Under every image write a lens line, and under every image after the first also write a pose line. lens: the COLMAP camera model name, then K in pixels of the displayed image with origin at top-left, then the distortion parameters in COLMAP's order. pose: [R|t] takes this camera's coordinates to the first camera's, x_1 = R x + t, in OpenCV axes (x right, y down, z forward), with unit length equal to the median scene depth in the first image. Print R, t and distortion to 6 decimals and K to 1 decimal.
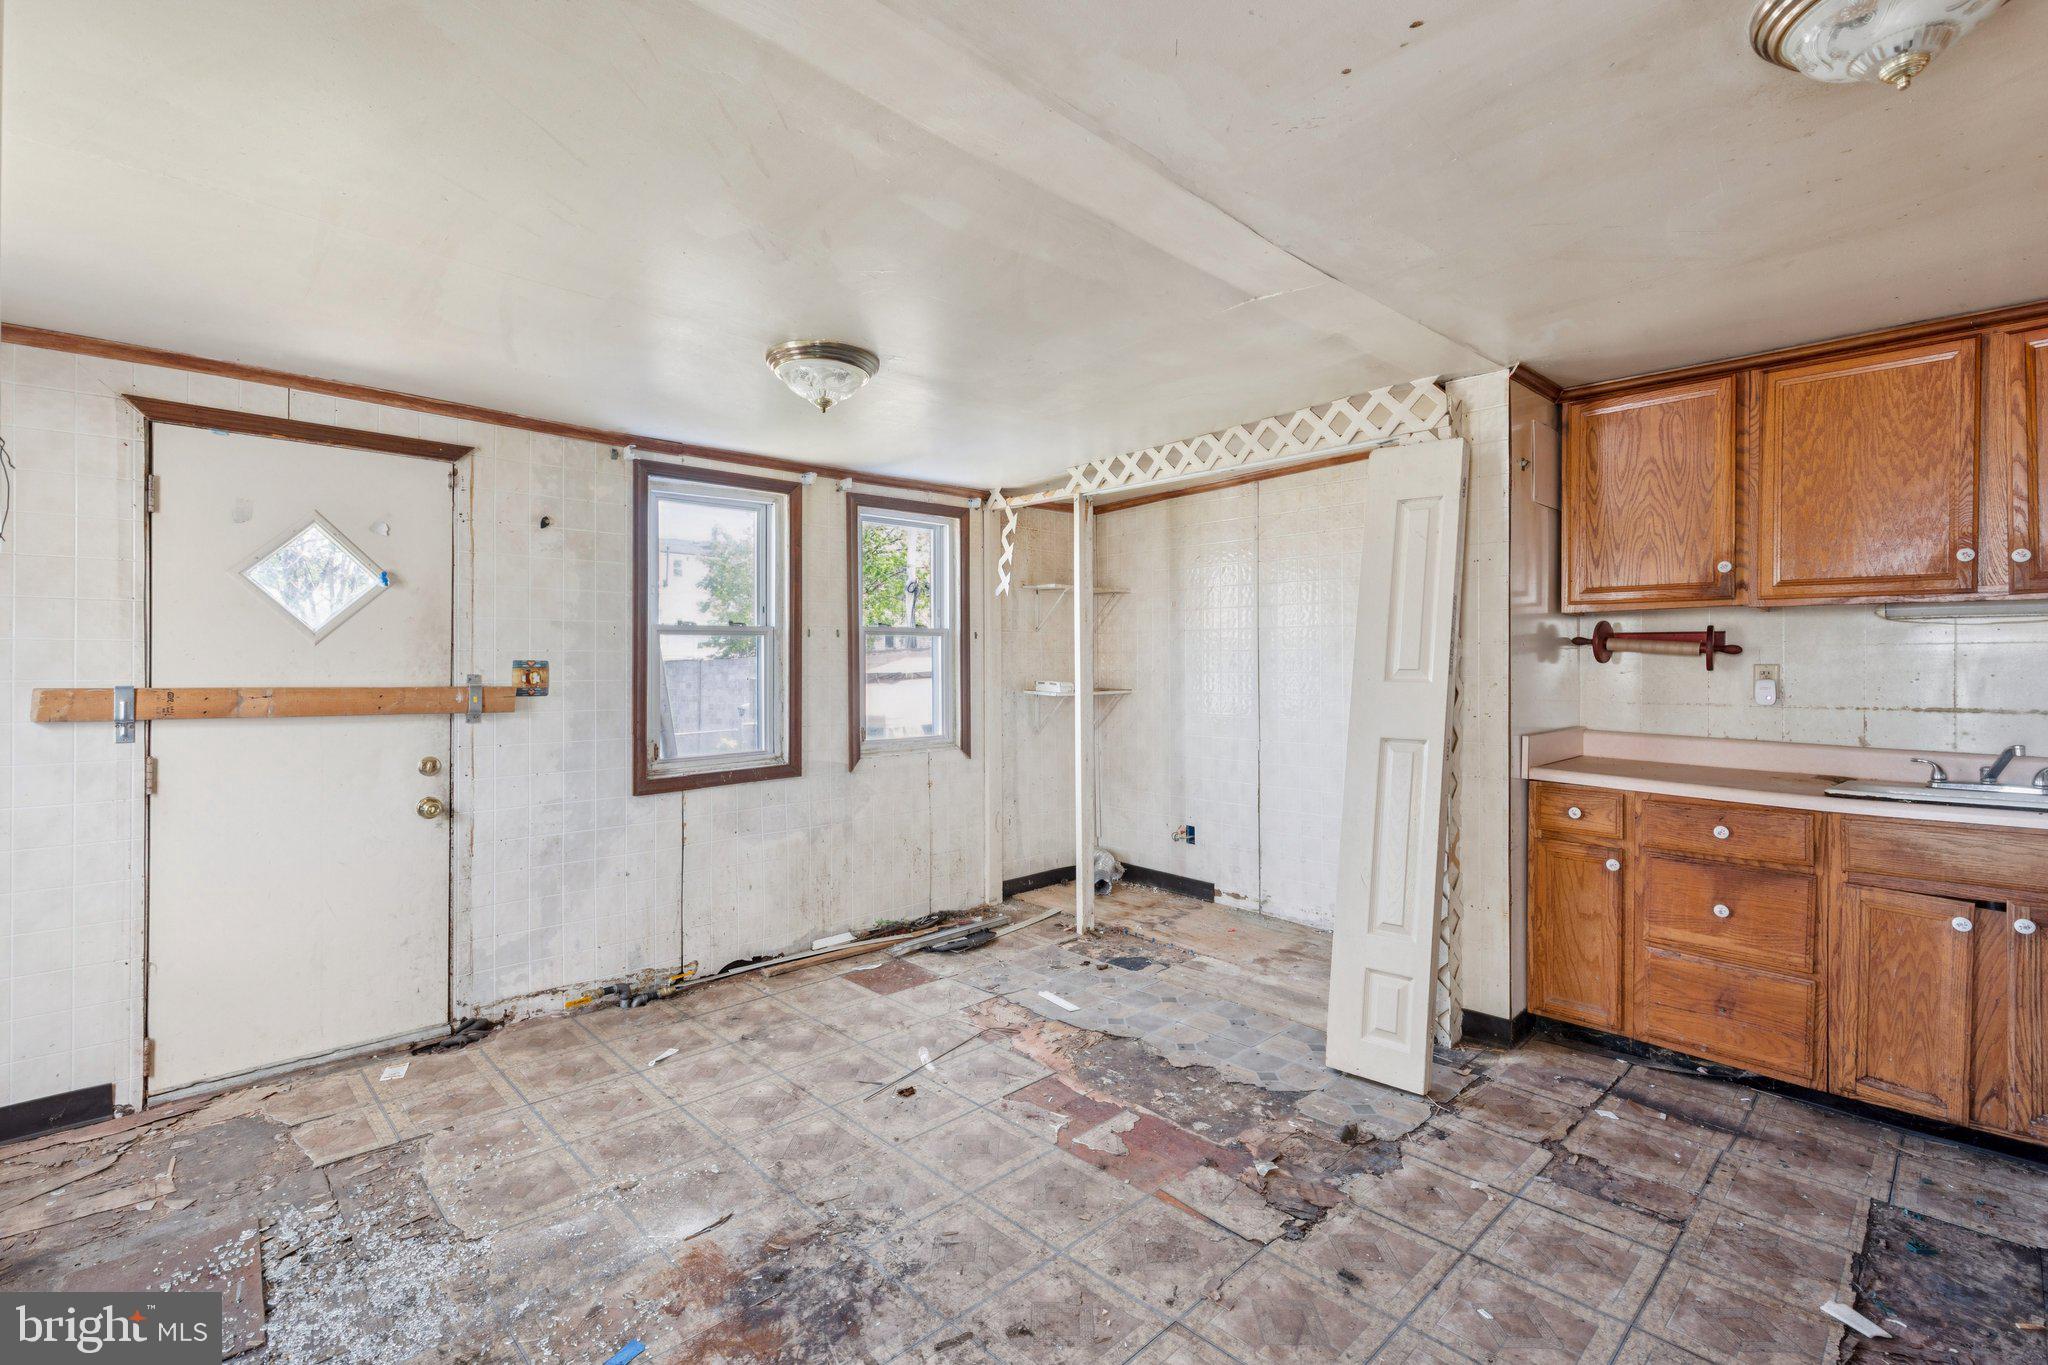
lens RADIAL K [[924.0, 0, 1023.2], [0, 924.0, 662.5], [0, 0, 1]] dist [0.001924, 0.001243]
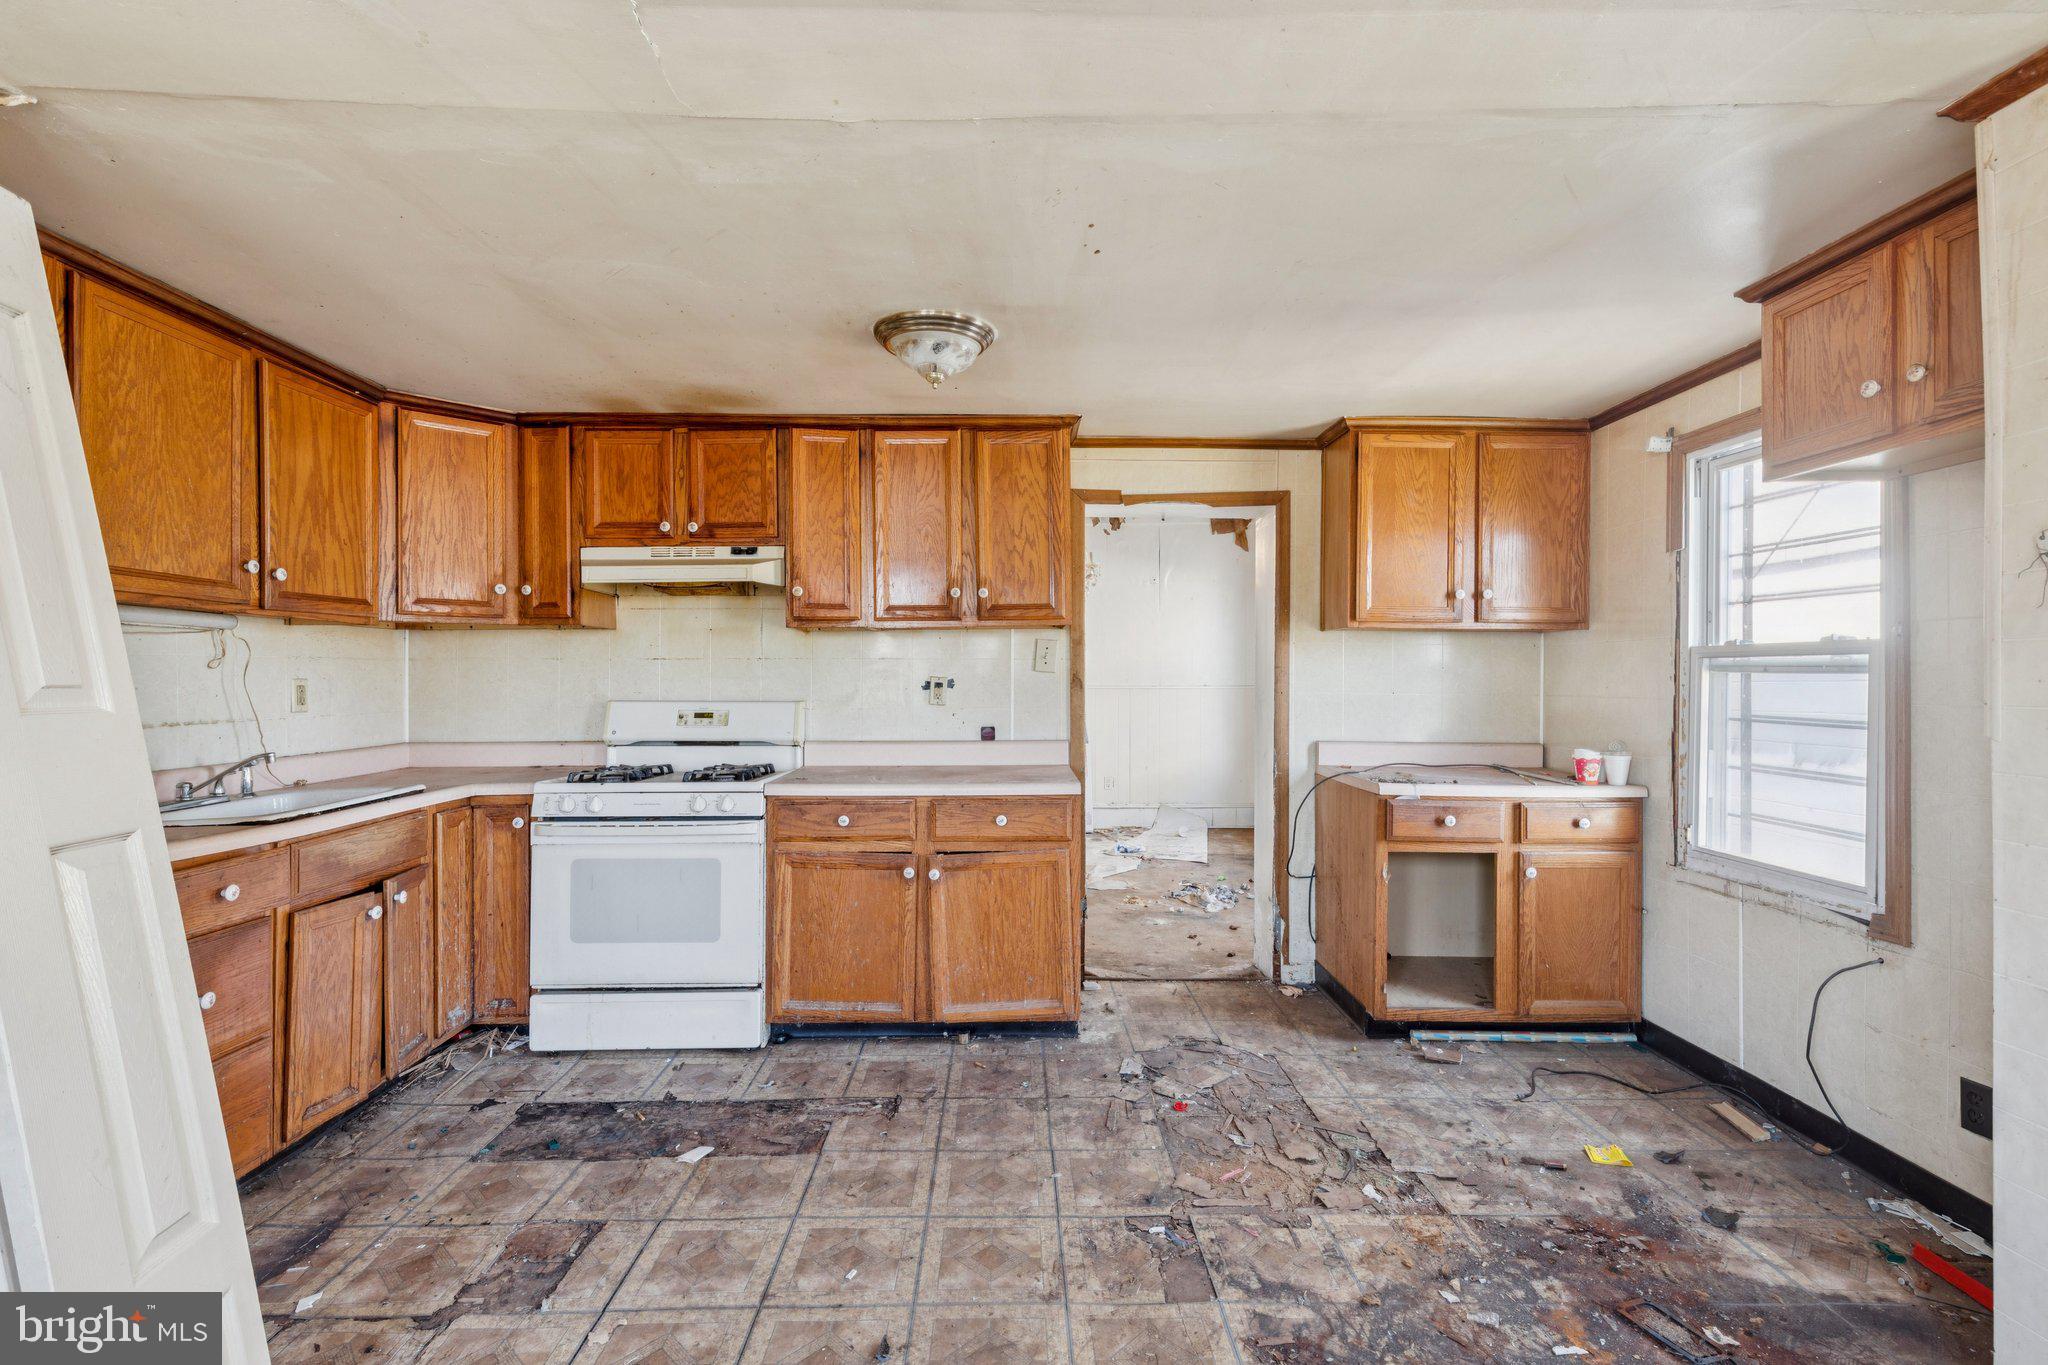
lens RADIAL K [[927.7, 0, 1027.2], [0, 927.7, 680.9], [0, 0, 1]] dist [0.003967, -0.000239]
pose [[-0.737468, -0.003994, 0.675370, -0.224860], [-0.001148, 0.999988, 0.004660, 0.000901], [-0.675381, 0.002661, -0.737464, 0.968158]]
